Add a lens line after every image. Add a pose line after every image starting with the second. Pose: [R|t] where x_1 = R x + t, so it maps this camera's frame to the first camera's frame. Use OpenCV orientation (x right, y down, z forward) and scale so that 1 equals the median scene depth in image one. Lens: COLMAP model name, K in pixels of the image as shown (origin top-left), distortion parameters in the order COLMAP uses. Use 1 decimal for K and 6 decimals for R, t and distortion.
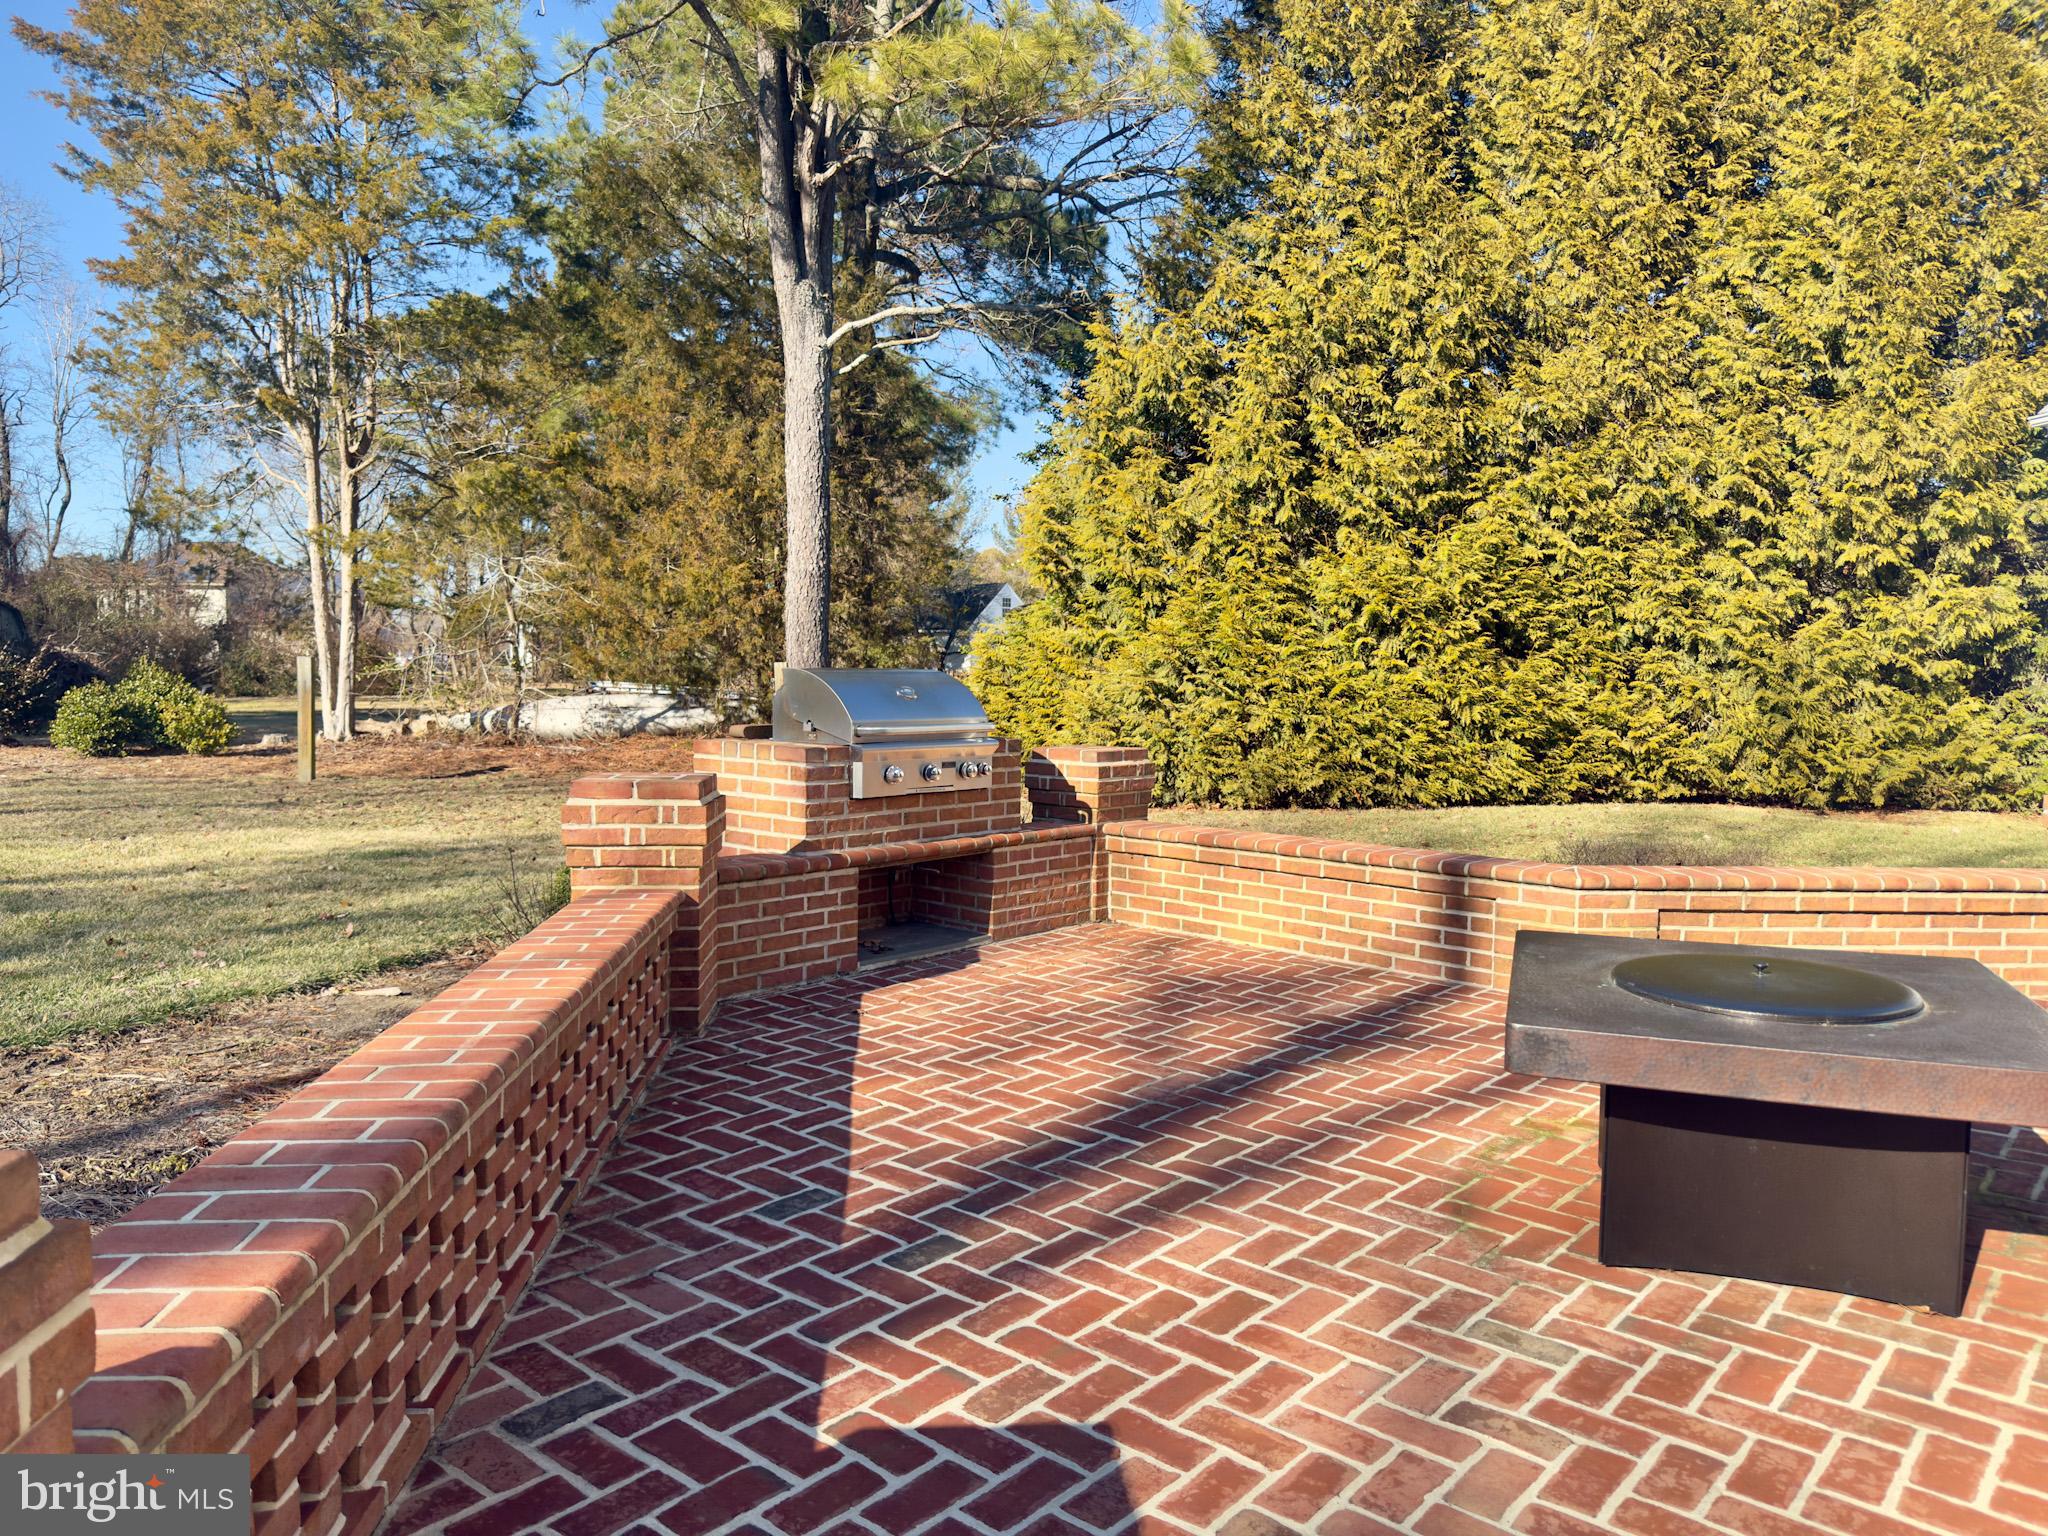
lens RADIAL K [[1423.4, 0, 1023.4], [0, 1423.4, 769.3], [0, 0, 1]] dist [0.008901, -0.004242]
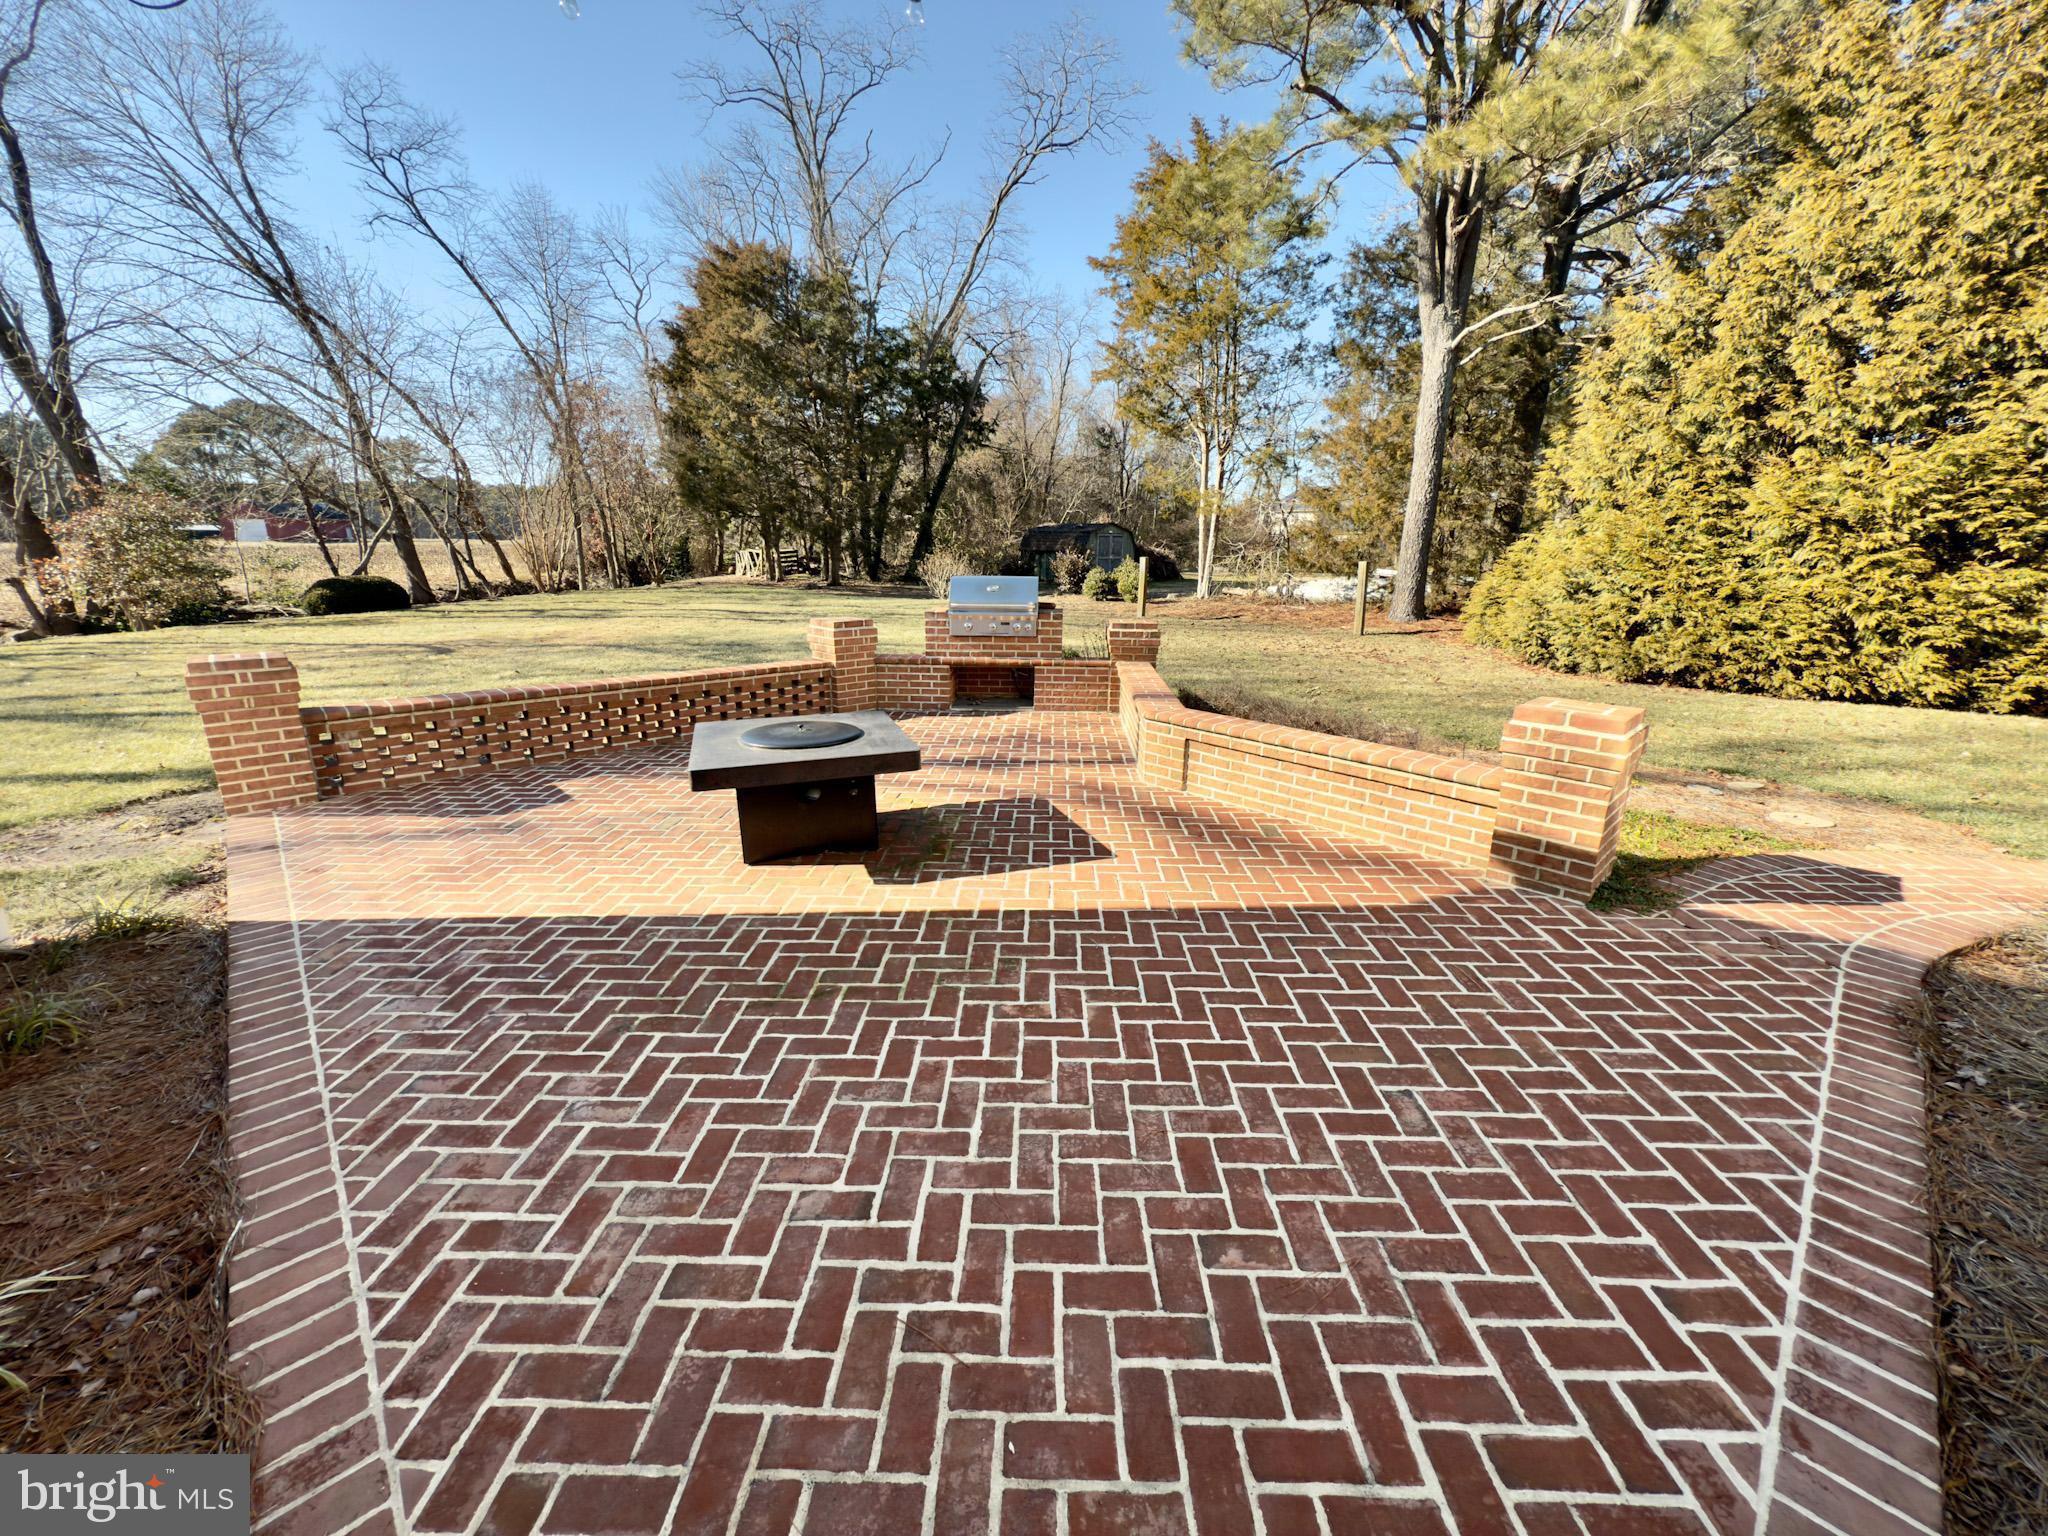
lens RADIAL K [[813.7, 0, 1021.8], [0, 813.7, 766.1], [0, 0, 1]] dist [-0.016590, -0.000439]
pose [[0.635208, 0.192758, -0.747900, 0.376577], [-0.054349, 0.977110, 0.205673, -0.018923], [0.770426, -0.089998, 0.631145, 0.094170]]
